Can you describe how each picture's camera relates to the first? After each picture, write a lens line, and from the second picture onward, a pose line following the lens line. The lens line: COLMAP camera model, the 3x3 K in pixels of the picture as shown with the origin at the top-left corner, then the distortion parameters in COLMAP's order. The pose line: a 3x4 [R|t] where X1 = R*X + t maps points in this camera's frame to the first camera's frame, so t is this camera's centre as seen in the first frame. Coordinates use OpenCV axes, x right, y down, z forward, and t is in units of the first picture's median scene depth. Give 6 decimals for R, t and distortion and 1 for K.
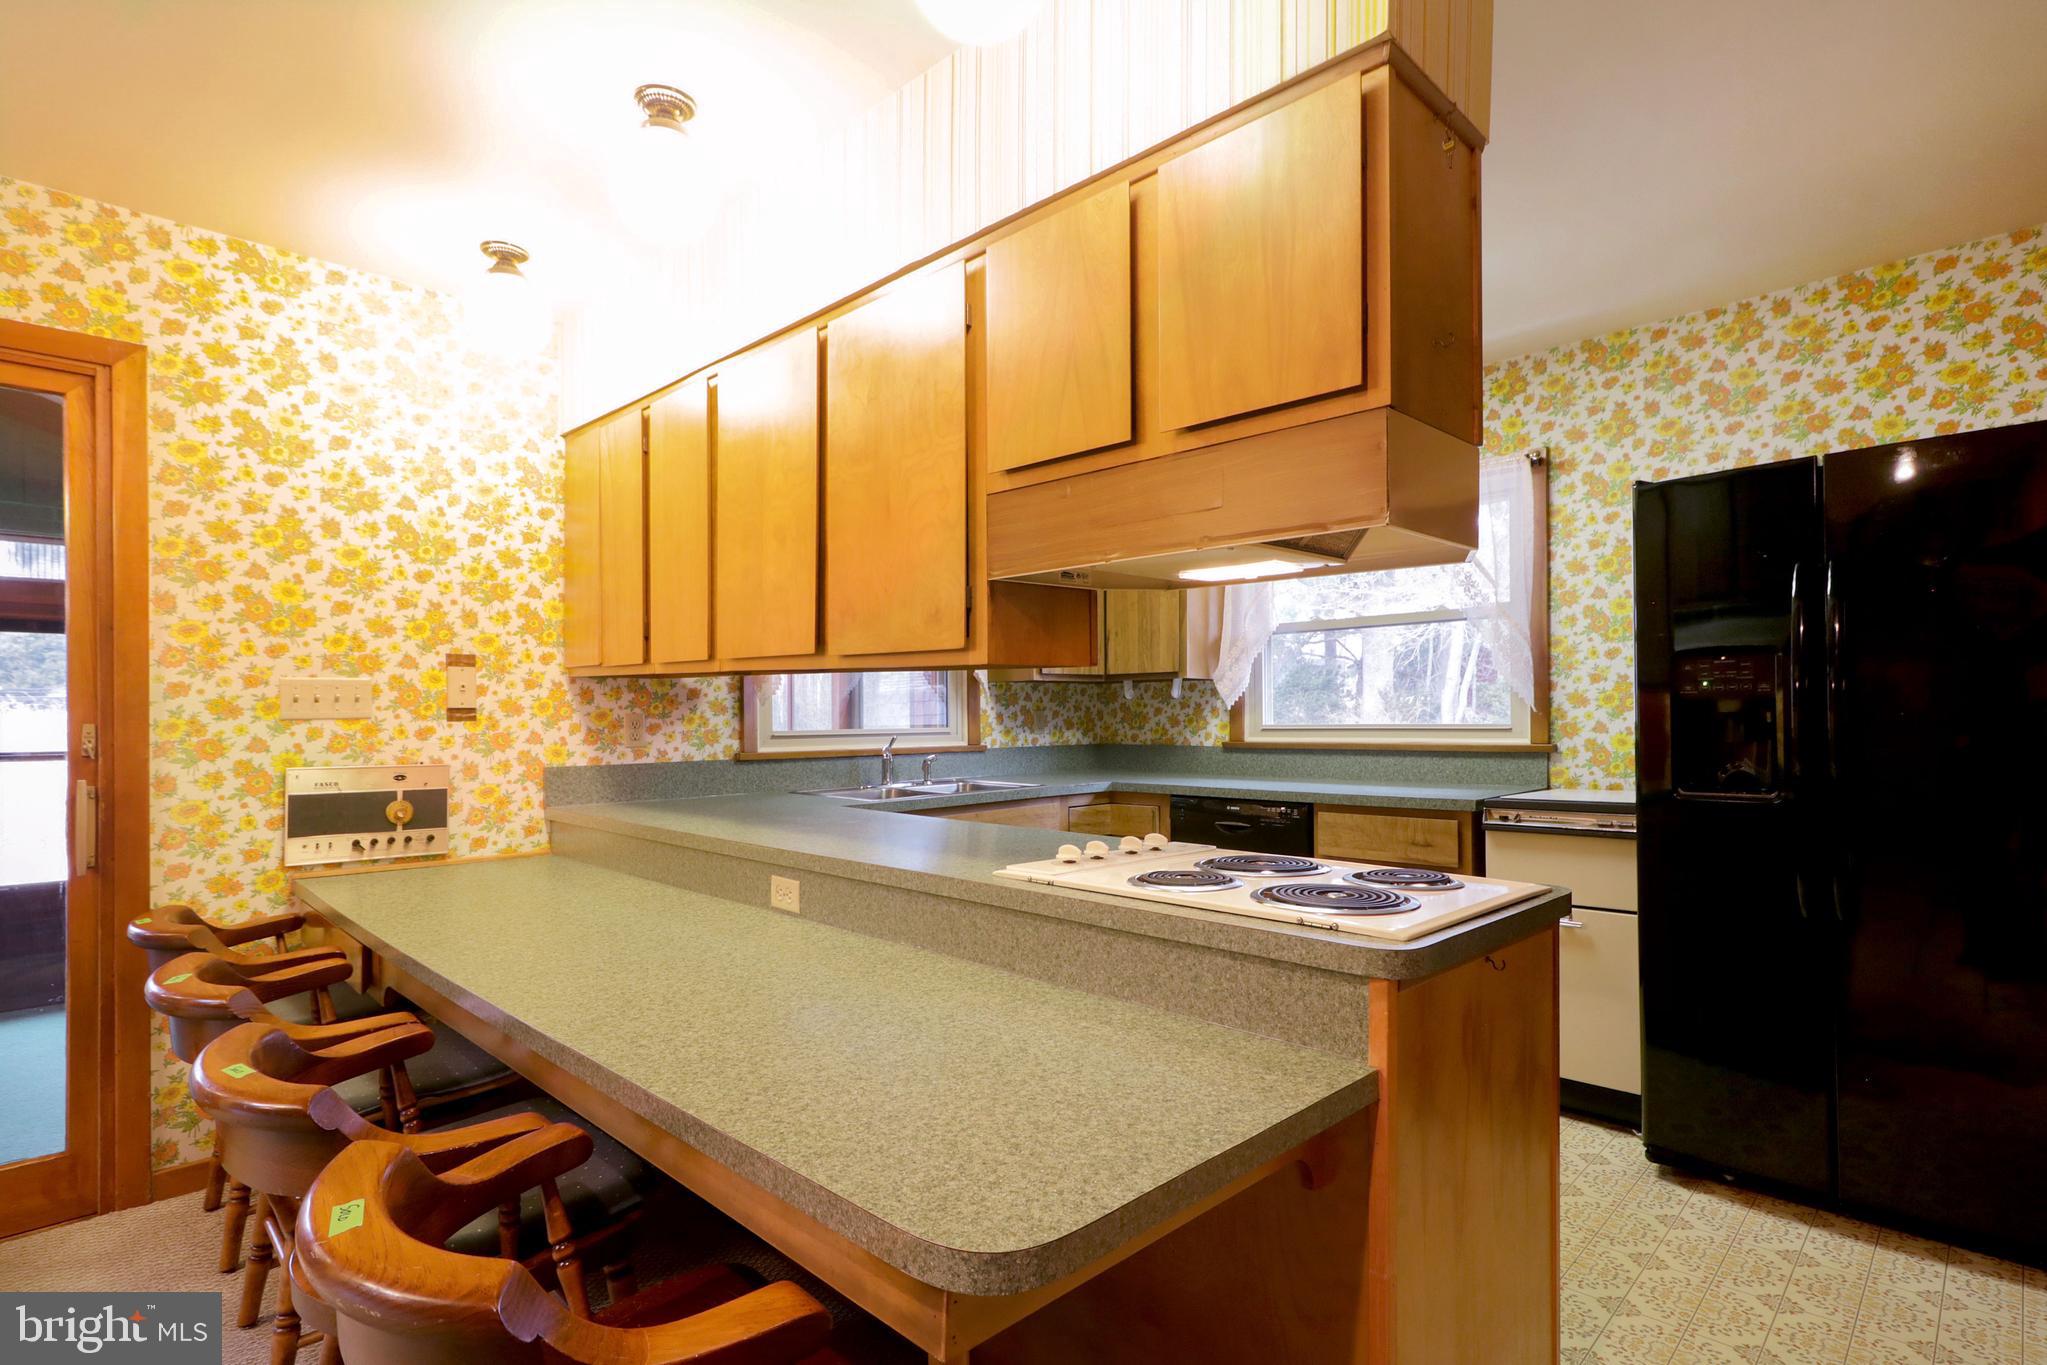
lens RADIAL K [[990.9, 0, 1013.1], [0, 990.9, 697.5], [0, 0, 1]] dist [0.002137, 0.000056]
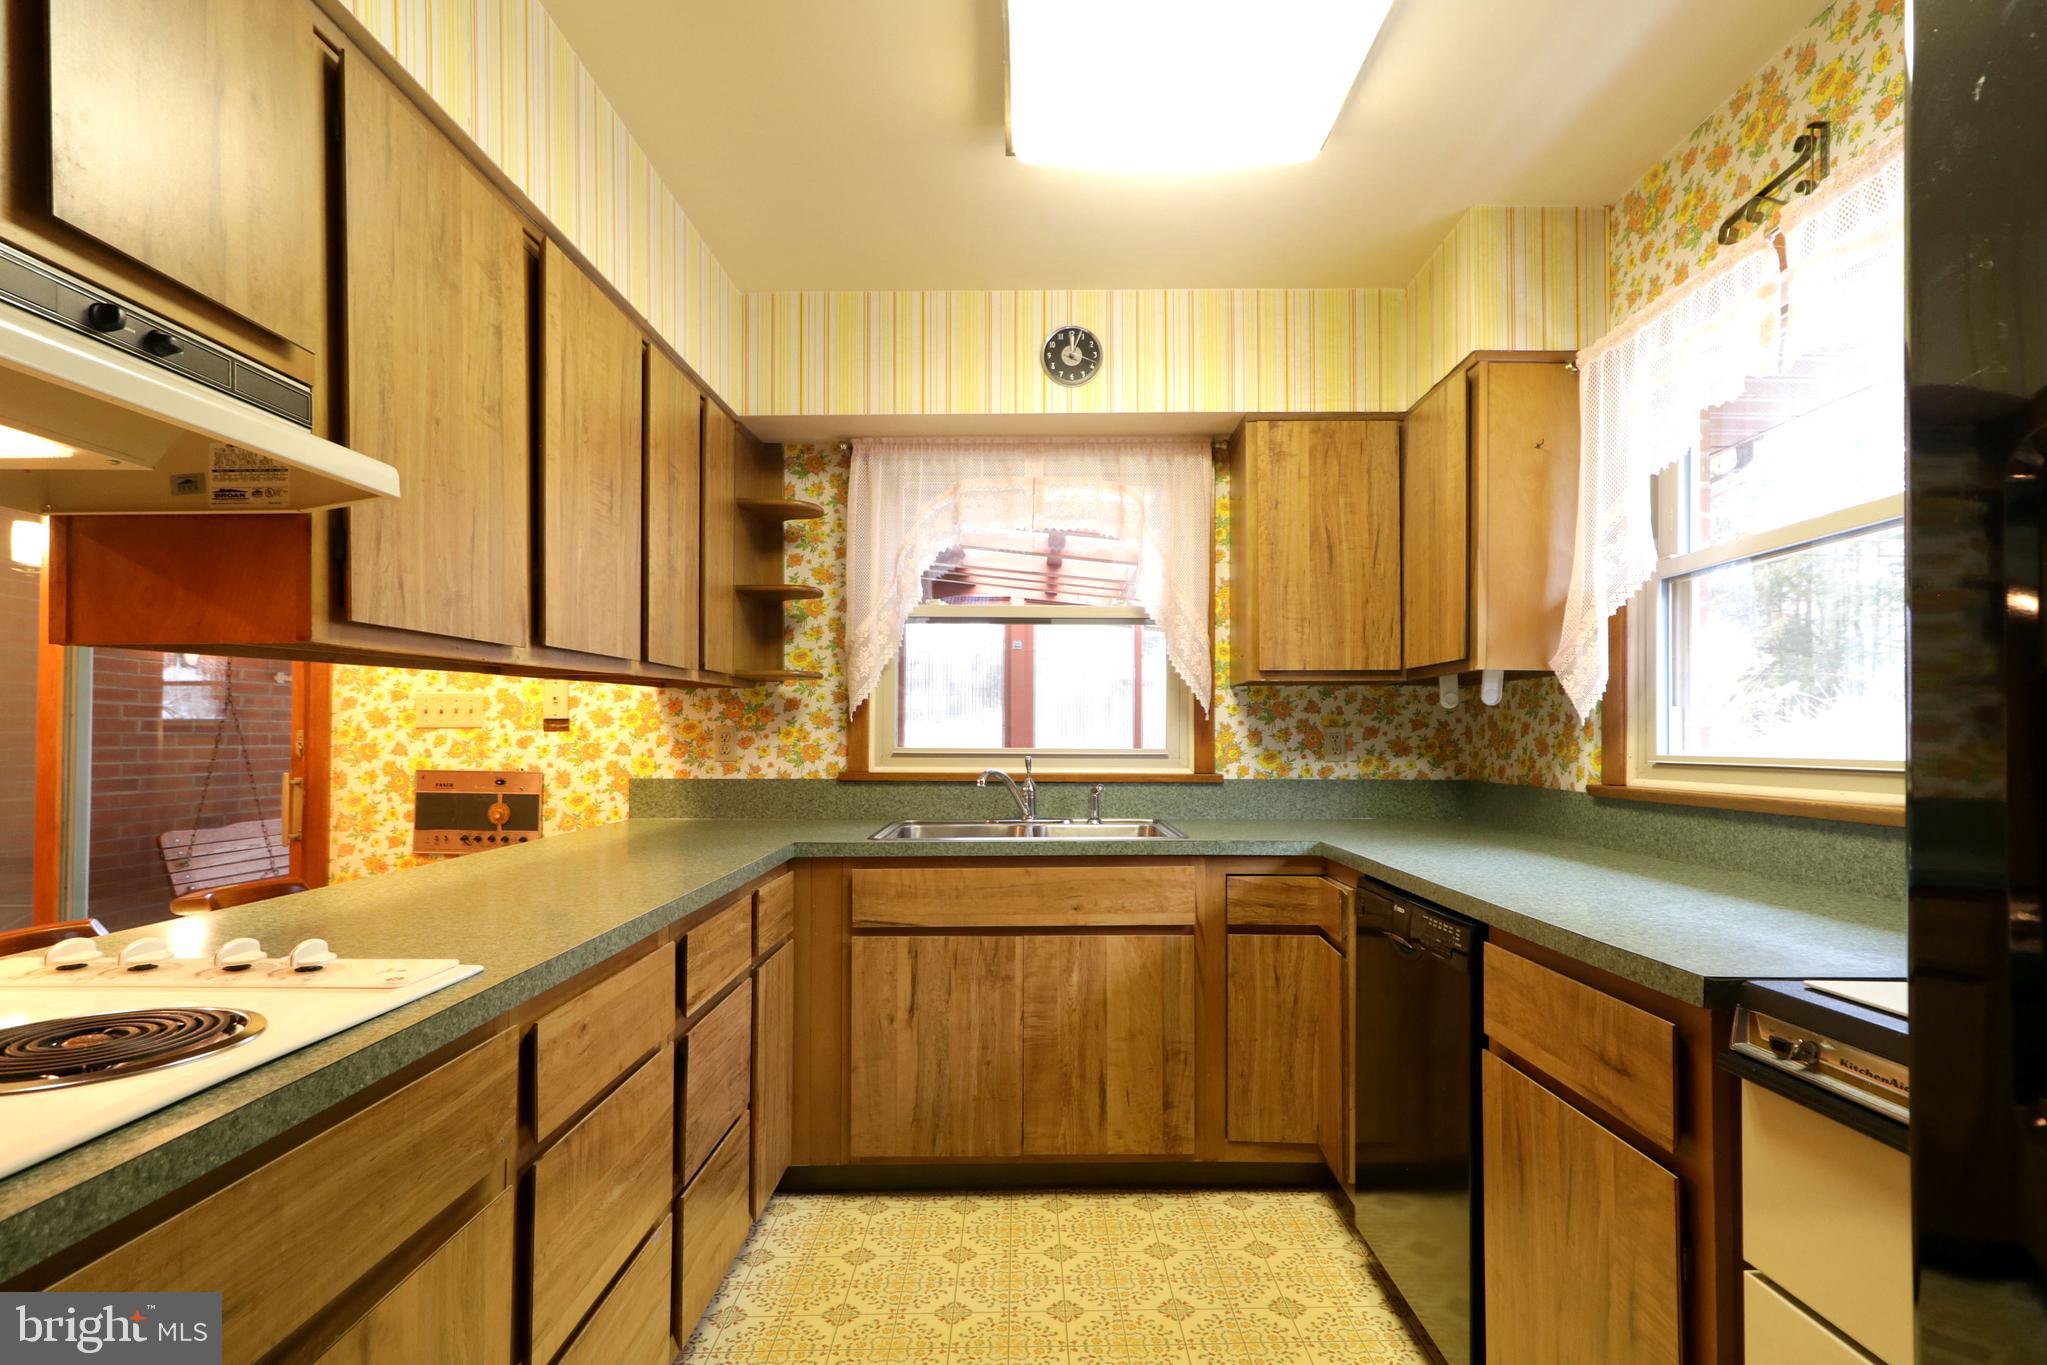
lens RADIAL K [[990.9, 0, 1034.3], [0, 990.9, 720.2], [0, 0, 1]] dist [0.002137, 0.000056]
pose [[0.727750, 0.000365, -0.685843, 0.499705], [0.002187, 0.999994, 0.002853, 0.009406], [0.685839, -0.003576, 0.727744, 0.540882]]
